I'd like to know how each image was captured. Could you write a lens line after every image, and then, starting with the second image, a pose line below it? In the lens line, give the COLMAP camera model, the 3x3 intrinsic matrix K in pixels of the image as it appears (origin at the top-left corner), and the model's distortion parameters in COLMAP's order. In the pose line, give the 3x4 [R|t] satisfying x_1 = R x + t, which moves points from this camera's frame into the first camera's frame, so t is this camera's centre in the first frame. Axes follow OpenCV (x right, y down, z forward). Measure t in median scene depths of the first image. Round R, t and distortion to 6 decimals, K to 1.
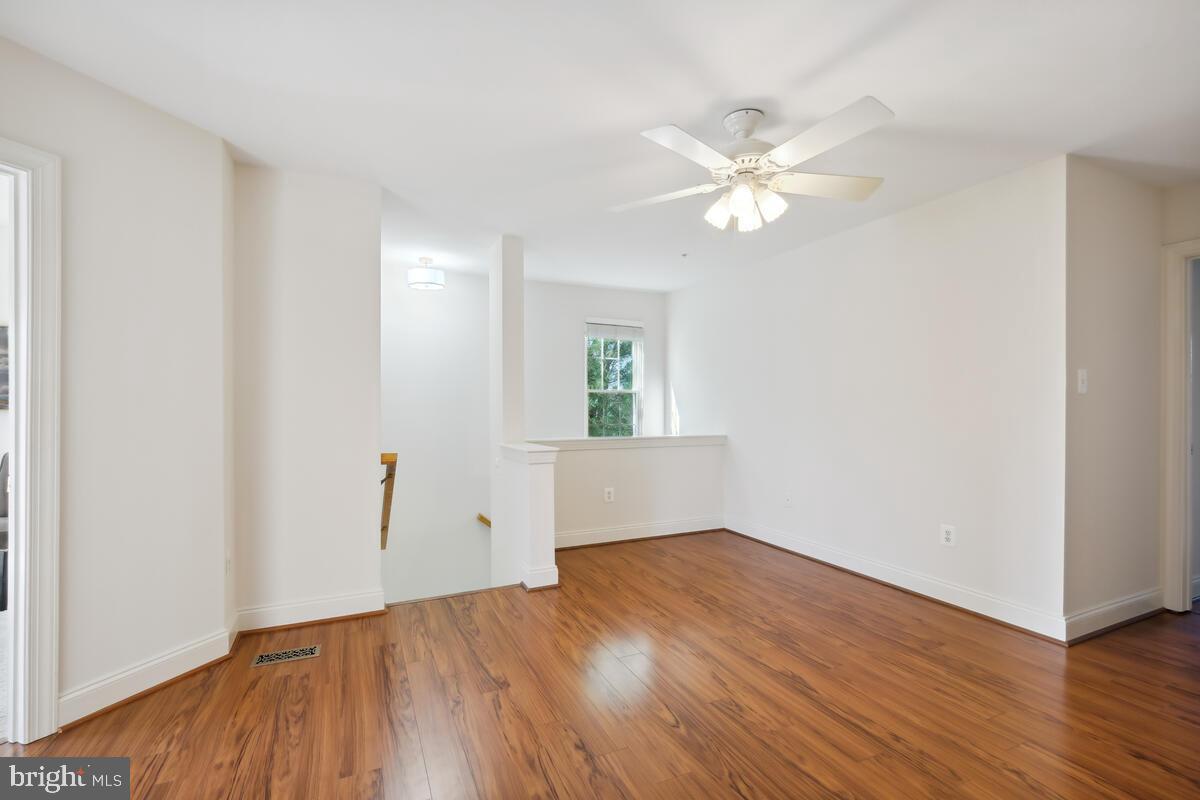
lens RADIAL K [[534.8, 0, 596.0], [0, 534.8, 403.7], [0, 0, 1]] dist [0.003071, -0.000486]
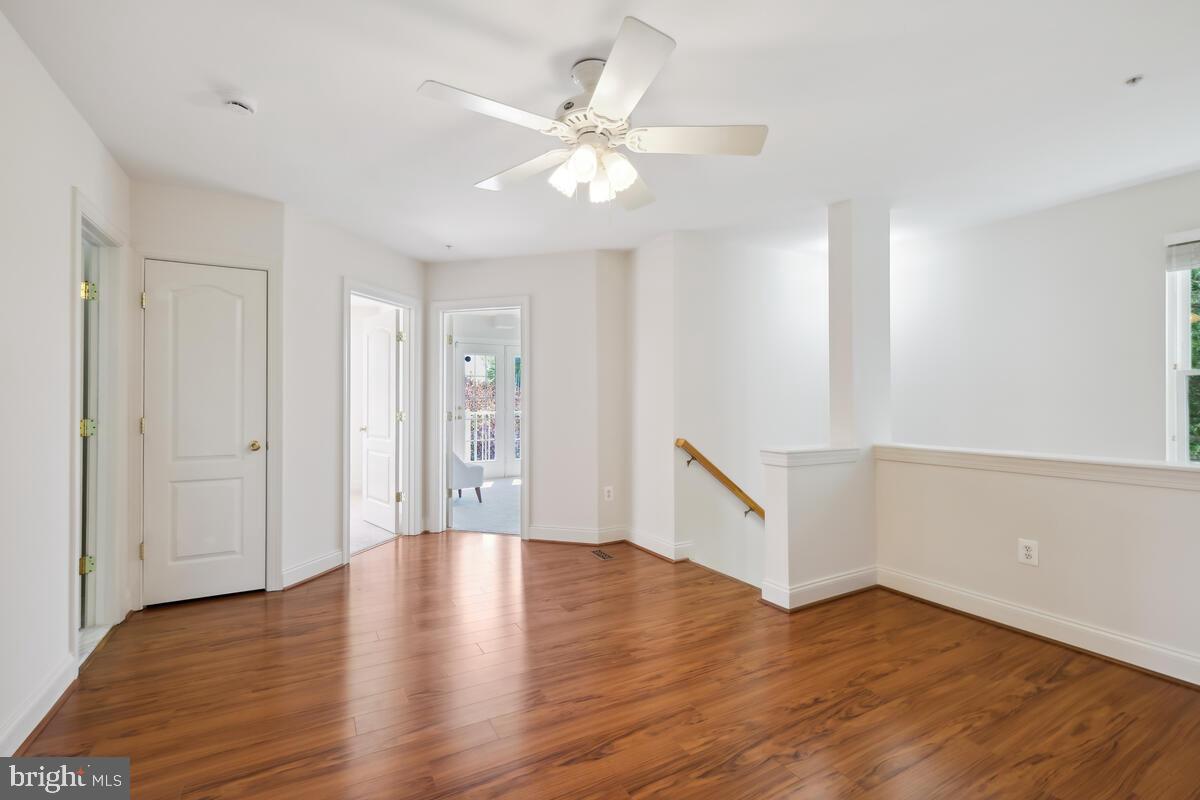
lens RADIAL K [[534.8, 0, 595.1], [0, 534.8, 395.7], [0, 0, 1]] dist [0.003071, -0.000486]
pose [[0.076129, -0.007769, -0.997068, 0.782663], [0.005342, 0.999958, -0.007383, -0.002025], [0.997084, -0.004764, 0.076168, 0.639309]]
